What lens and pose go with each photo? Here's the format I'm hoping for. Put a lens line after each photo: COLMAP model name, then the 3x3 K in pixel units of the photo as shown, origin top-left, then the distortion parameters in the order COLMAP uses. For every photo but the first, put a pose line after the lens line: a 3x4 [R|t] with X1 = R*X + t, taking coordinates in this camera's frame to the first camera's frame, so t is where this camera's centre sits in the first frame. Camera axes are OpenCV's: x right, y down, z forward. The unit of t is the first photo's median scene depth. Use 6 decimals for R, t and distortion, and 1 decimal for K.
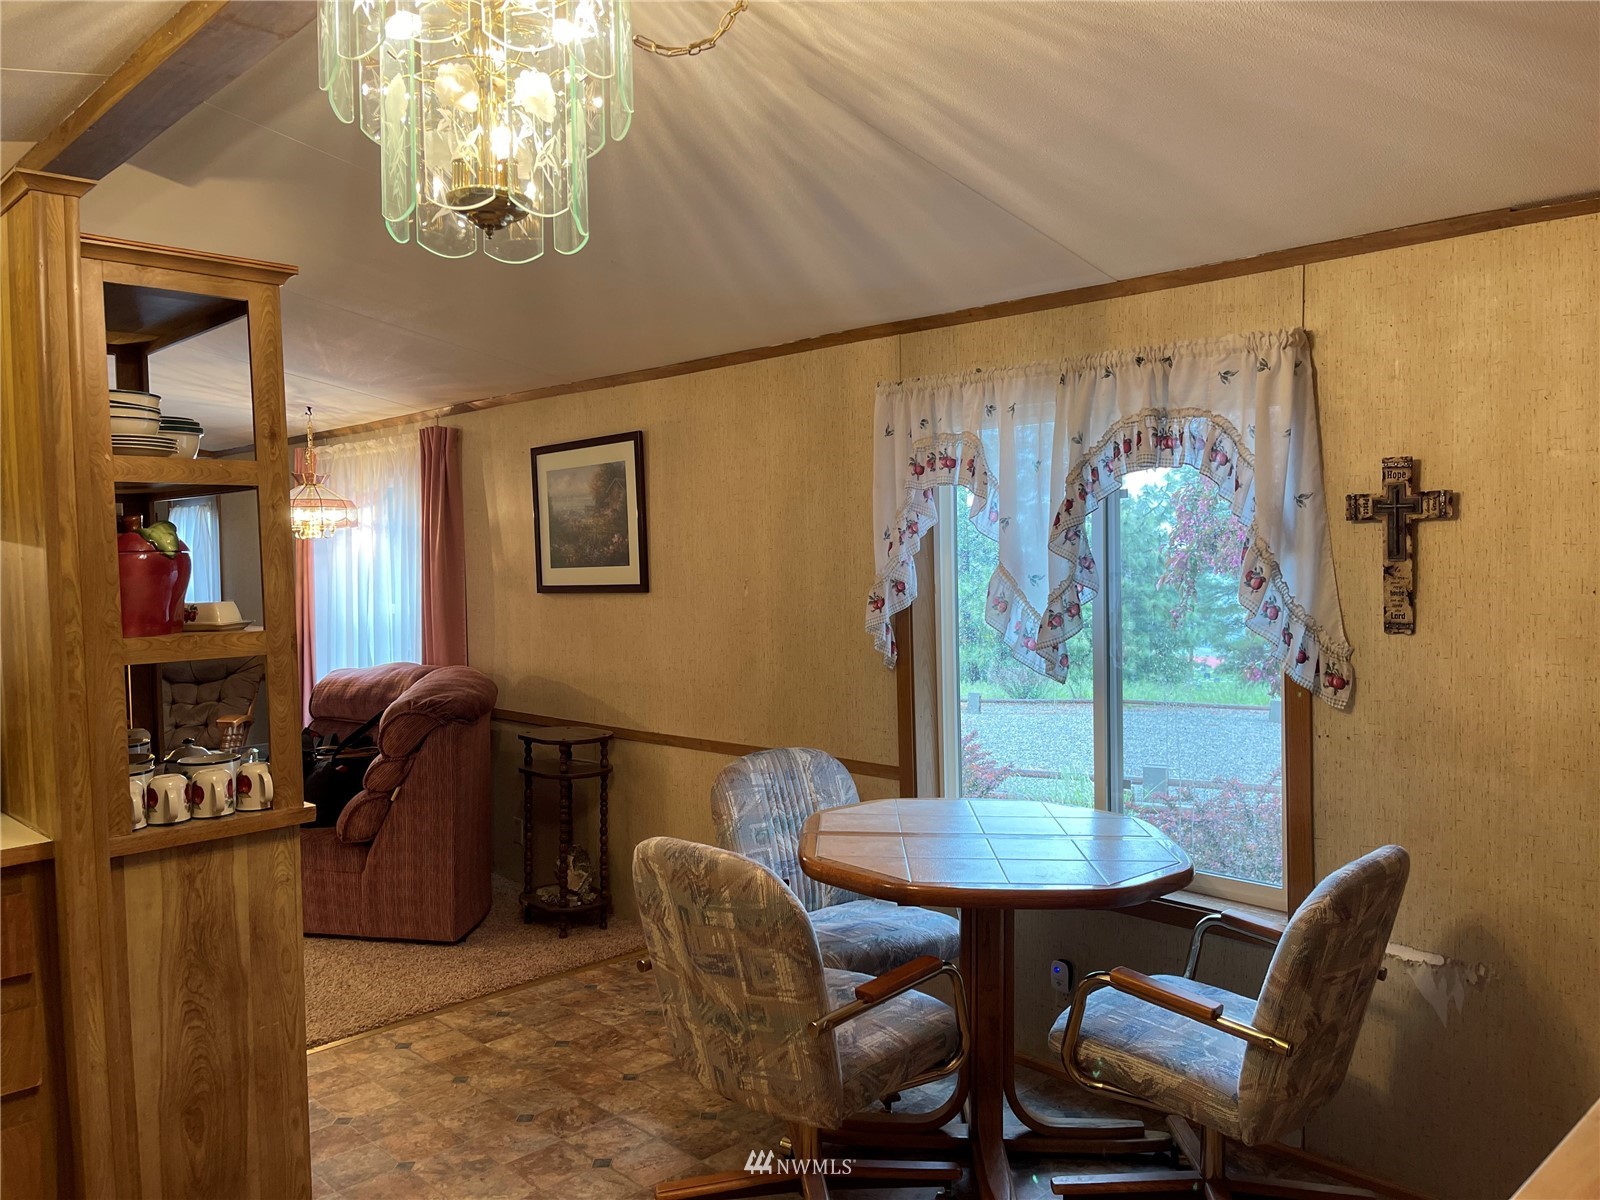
lens RADIAL K [[1188.5, 0, 812.0], [0, 1188.5, 602.5], [0, 0, 1]] dist [0.088809, -0.098844]
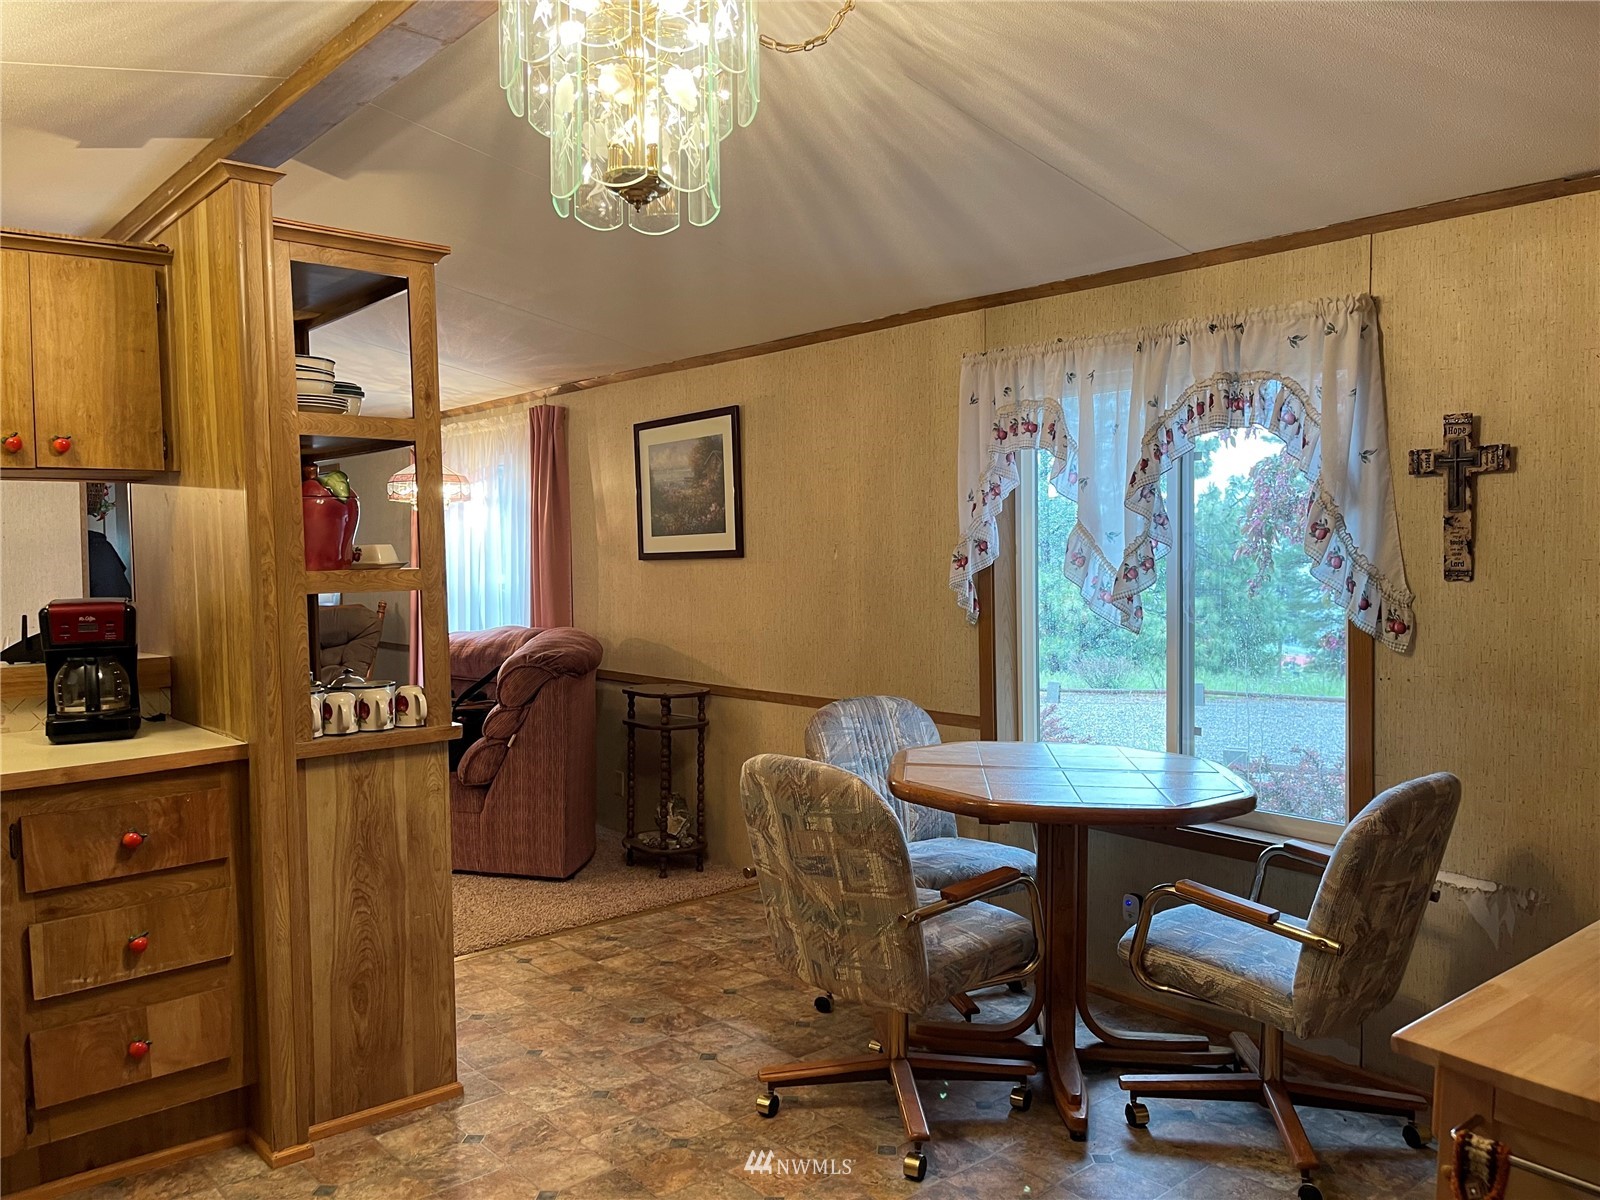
lens RADIAL K [[1188.5, 0, 812.0], [0, 1188.5, 602.5], [0, 0, 1]] dist [0.088809, -0.098844]
pose [[0.997824, 0.008597, -0.065368, -0.010524], [-0.008214, 0.999948, 0.006112, 0.040627], [0.065417, -0.005562, 0.997843, -0.093693]]
